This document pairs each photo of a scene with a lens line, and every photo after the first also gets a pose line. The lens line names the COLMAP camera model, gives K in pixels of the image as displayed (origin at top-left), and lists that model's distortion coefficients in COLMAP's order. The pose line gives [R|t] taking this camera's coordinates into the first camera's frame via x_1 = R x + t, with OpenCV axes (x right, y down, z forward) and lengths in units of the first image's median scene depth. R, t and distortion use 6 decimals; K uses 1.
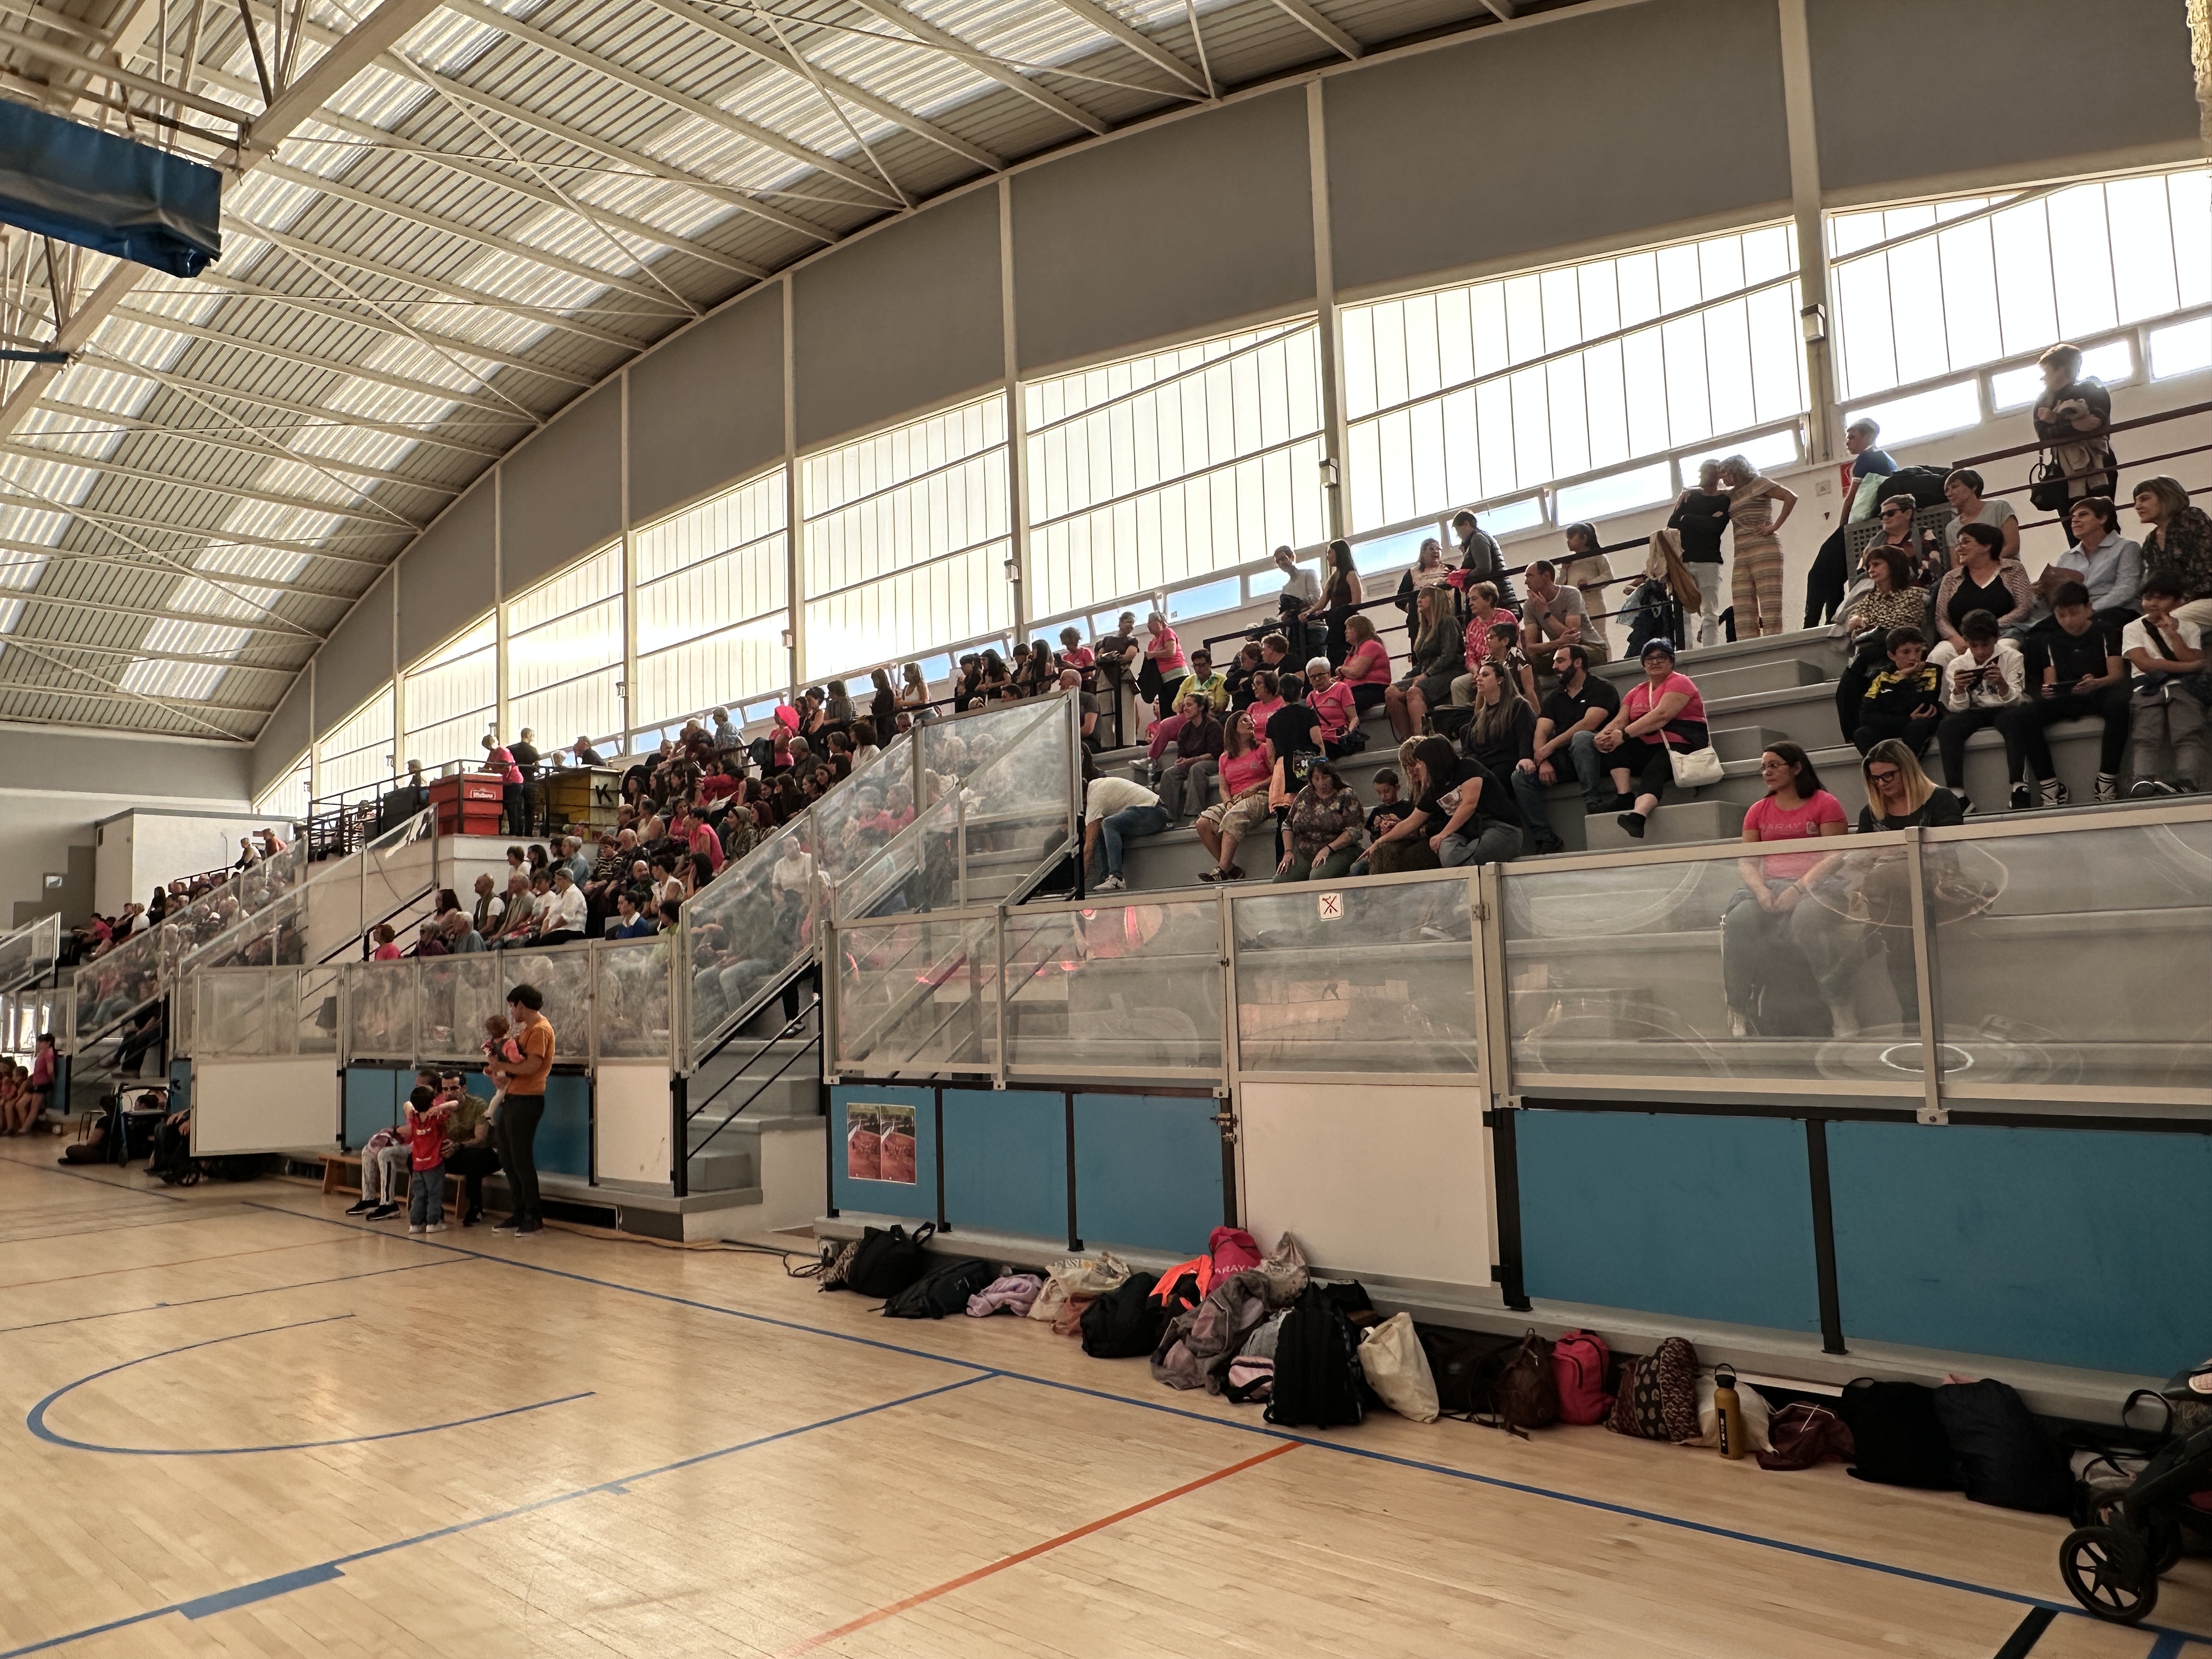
lens RADIAL K [[1539.0, 0, 1106.0], [0, 1539.0, 829.5], [0, 0, 1]] dist [0.031449, 0.000020]
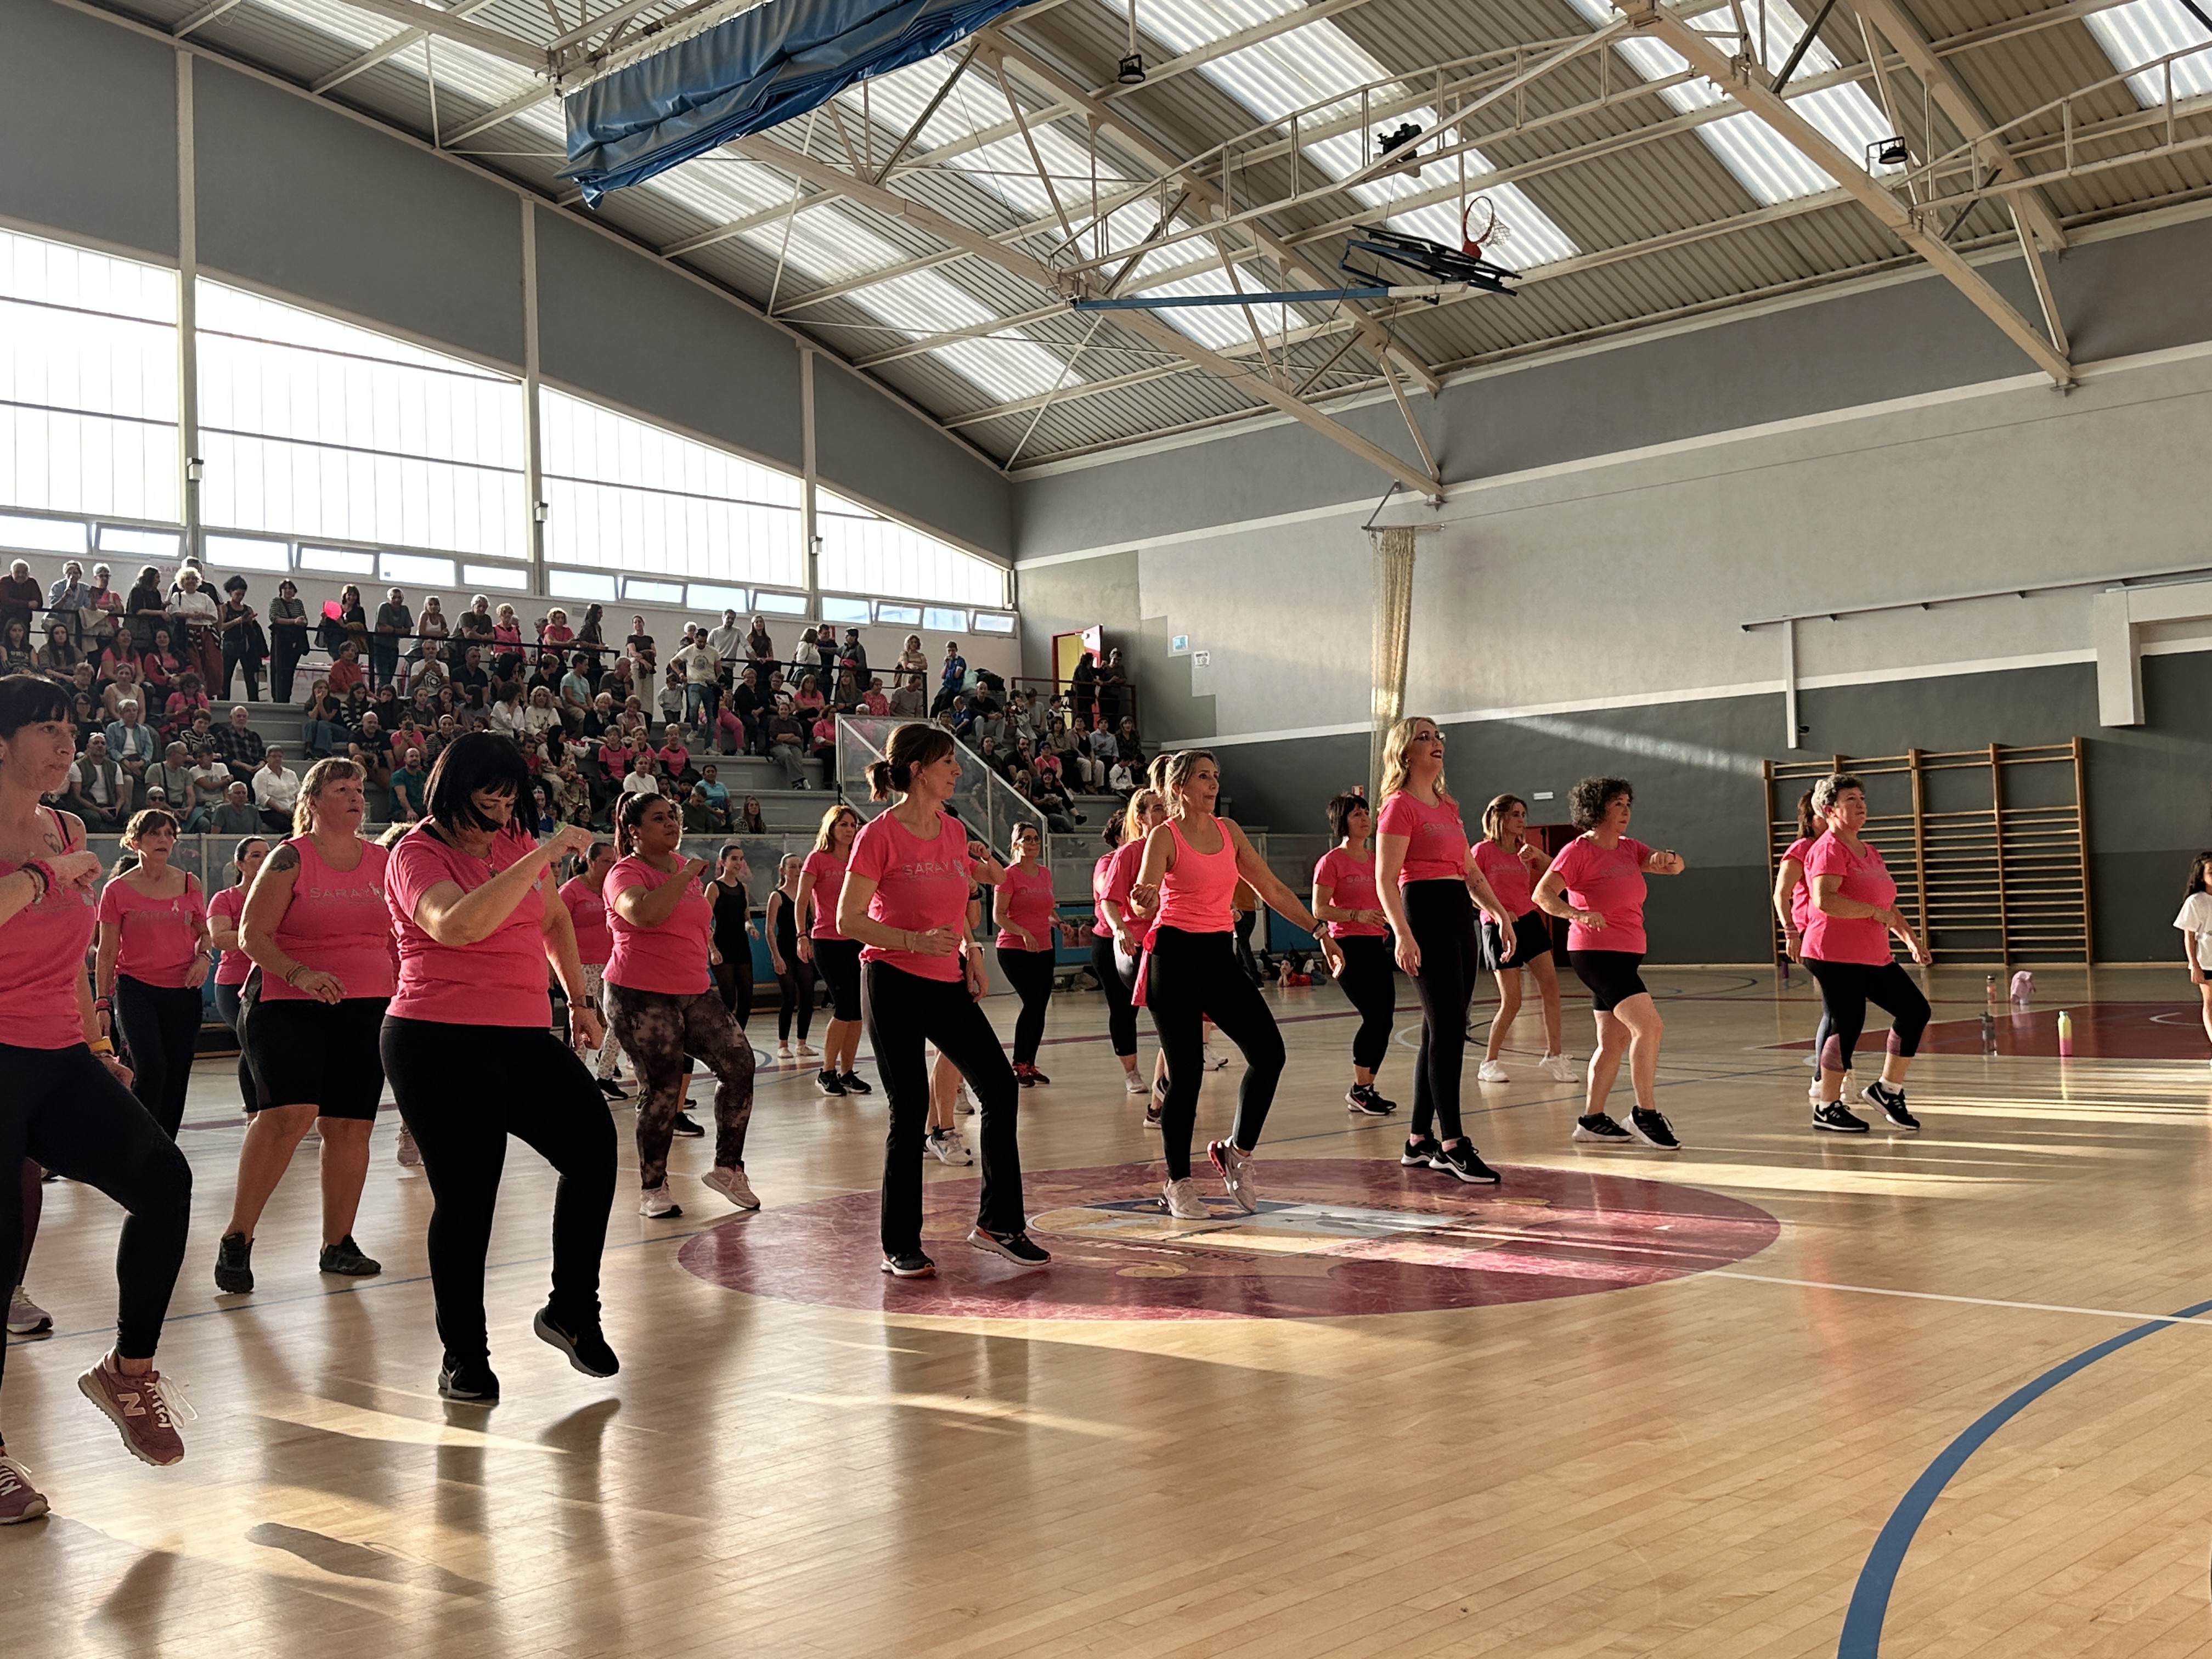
lens RADIAL K [[2293.9, 0, 1084.0], [0, 2293.9, 802.9], [0, 0, 1]] dist [0.250811, -0.563811]
pose [[0.007452, 0.076881, 0.997012, -1.814208], [-0.066338, 0.994882, -0.076221, 0.139675], [-0.997769, -0.065572, 0.012514, 0.493119]]
